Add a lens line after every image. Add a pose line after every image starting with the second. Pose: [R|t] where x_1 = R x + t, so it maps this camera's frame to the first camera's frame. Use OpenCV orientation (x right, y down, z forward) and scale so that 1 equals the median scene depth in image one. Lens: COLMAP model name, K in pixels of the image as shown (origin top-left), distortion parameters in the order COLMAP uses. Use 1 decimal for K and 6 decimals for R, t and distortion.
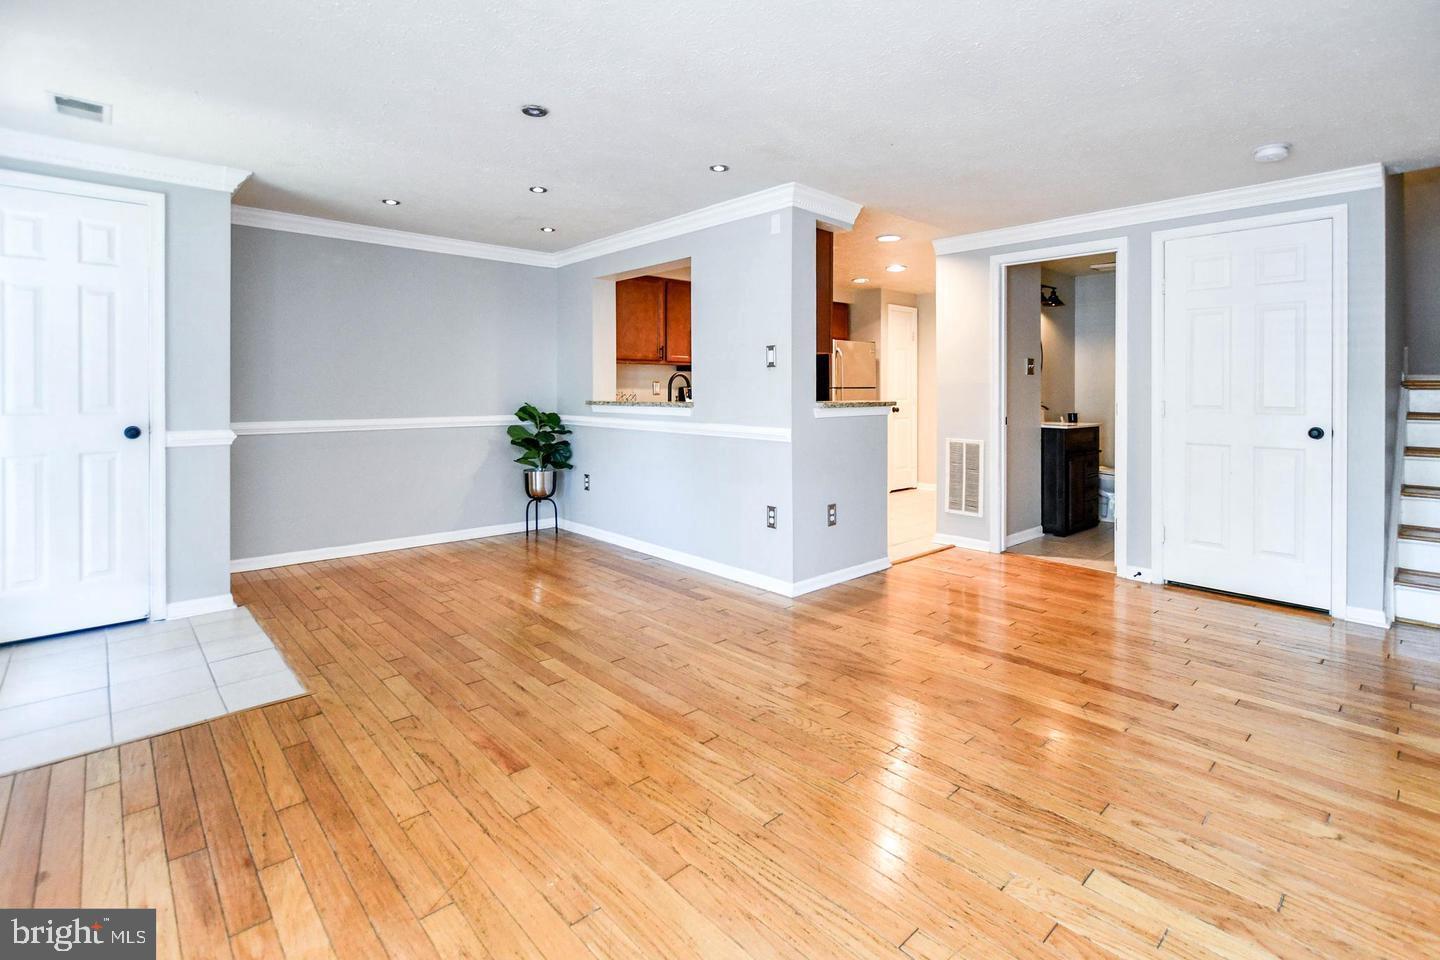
lens RADIAL K [[677.9, 0, 725.9], [0, 677.9, 394.3], [0, 0, 1]] dist [-0.000344, 0.000052]
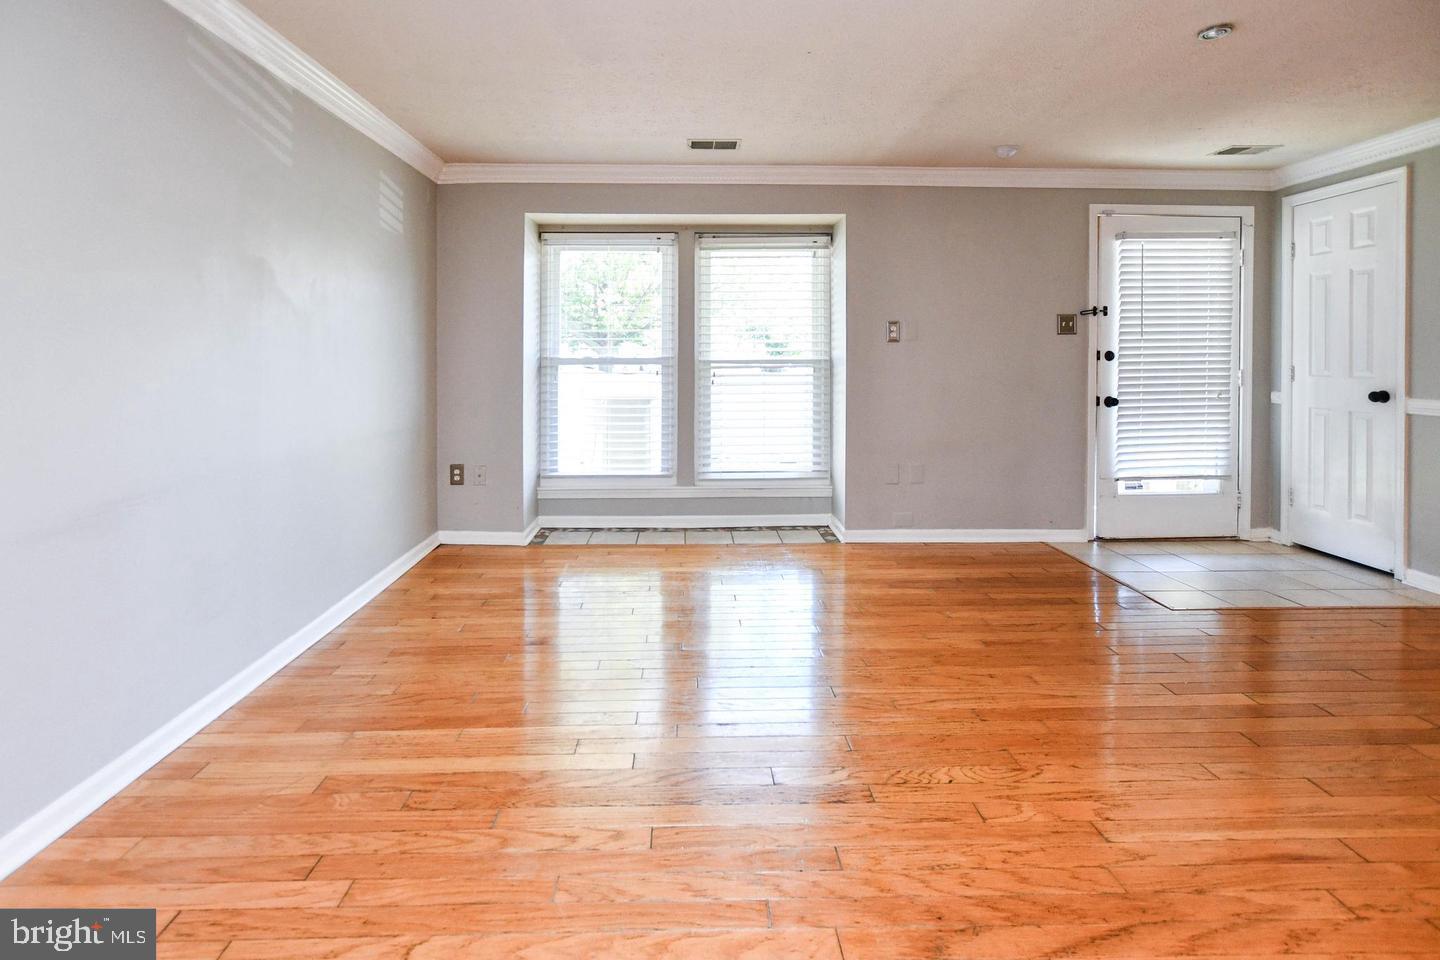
lens RADIAL K [[687.9, 0, 705.3], [0, 687.9, 354.5], [0, 0, 1]] dist [-0.002193, -0.000867]
pose [[-0.658875, 0.000350, -0.752253, 0.557471], [-0.003842, 0.999985, 0.003831, -0.008841], [0.752243, 0.005414, -0.658864, 0.767098]]
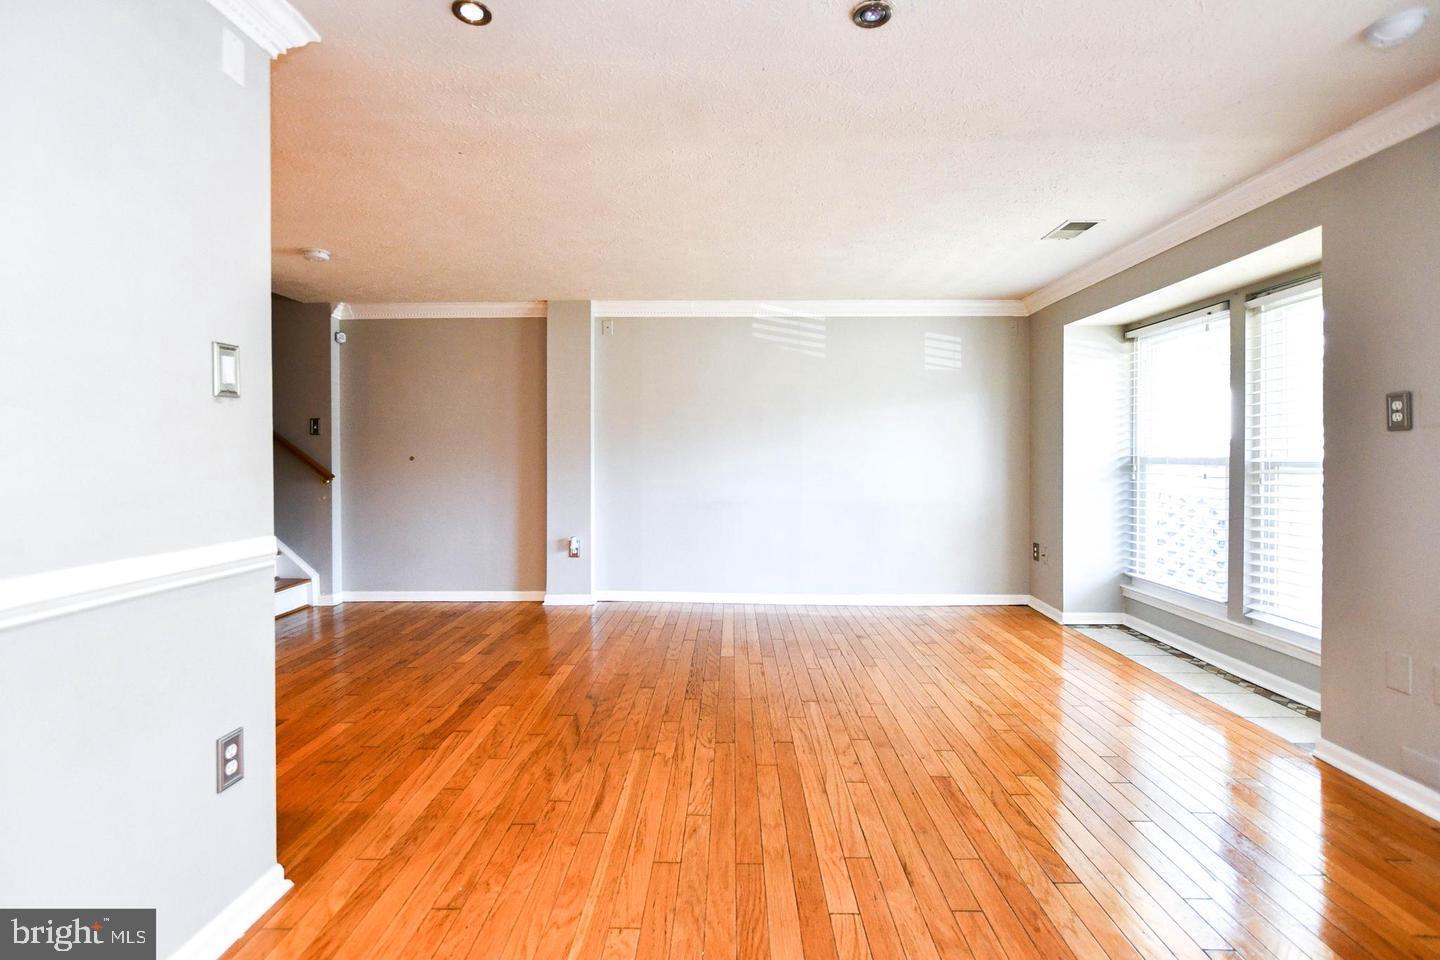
lens RADIAL K [[659.6, 0, 714.2], [0, 659.6, 457.0], [0, 0, 1]] dist [-0.000920, 0.000289]
pose [[-0.716629, -0.008262, 0.697405, -0.425922], [-0.001165, 0.999943, 0.010649, -0.008307], [-0.697453, 0.006819, -0.716598, 1.089732]]
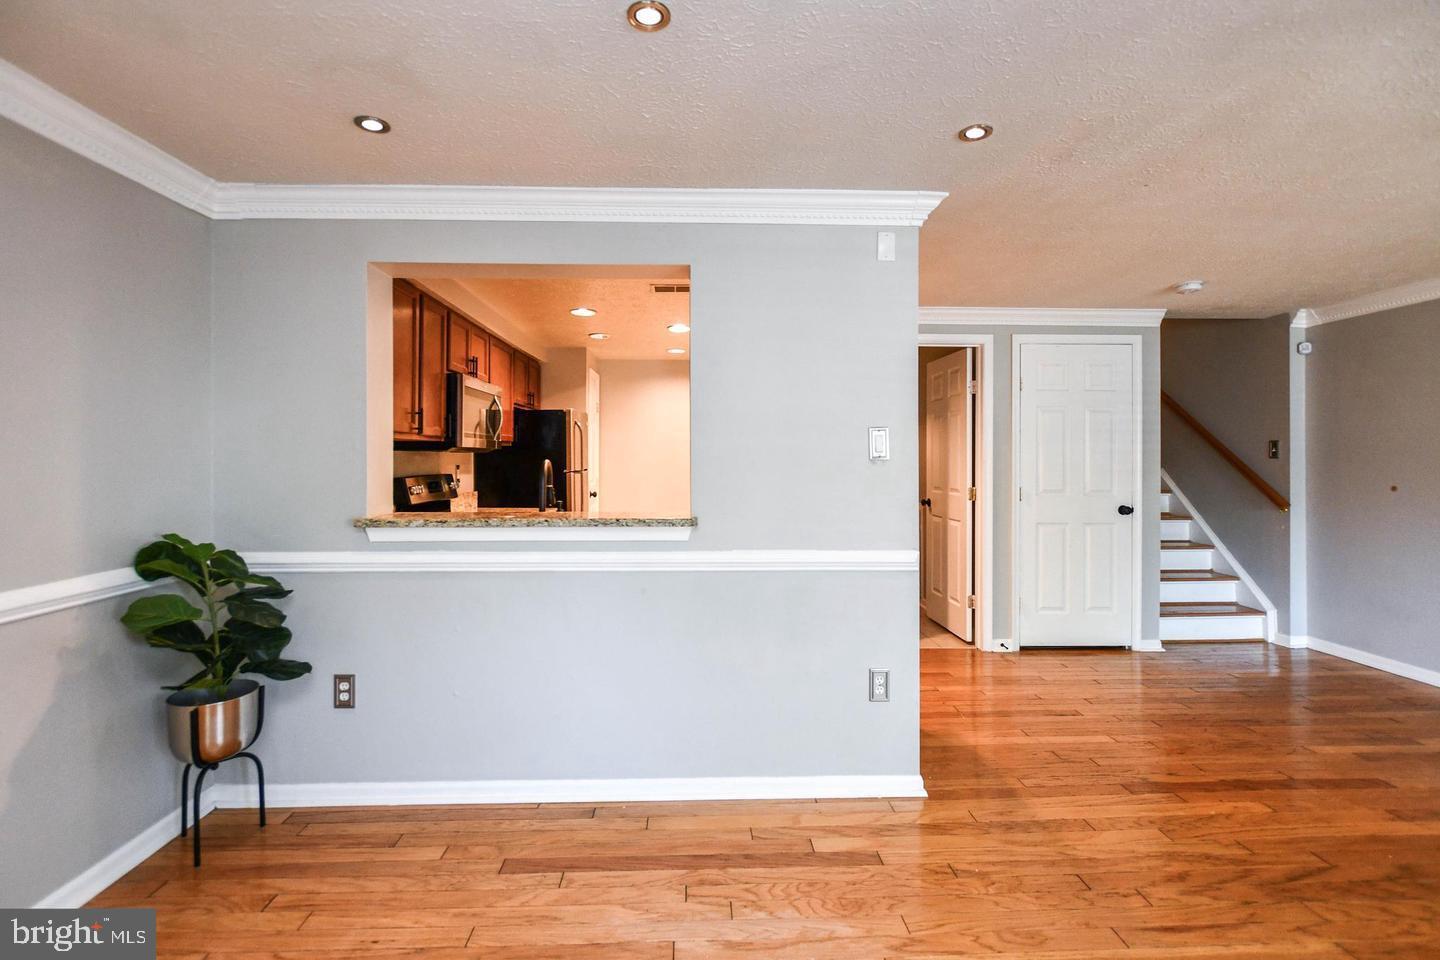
lens RADIAL K [[659.6, 0, 714.2], [0, 659.6, 457.0], [0, 0, 1]] dist [-0.000920, 0.000289]
pose [[0.656403, -0.004567, 0.754397, -0.531274], [0.005332, 0.999985, 0.001414, -0.045431], [-0.754392, 0.003094, 0.656417, 0.700887]]
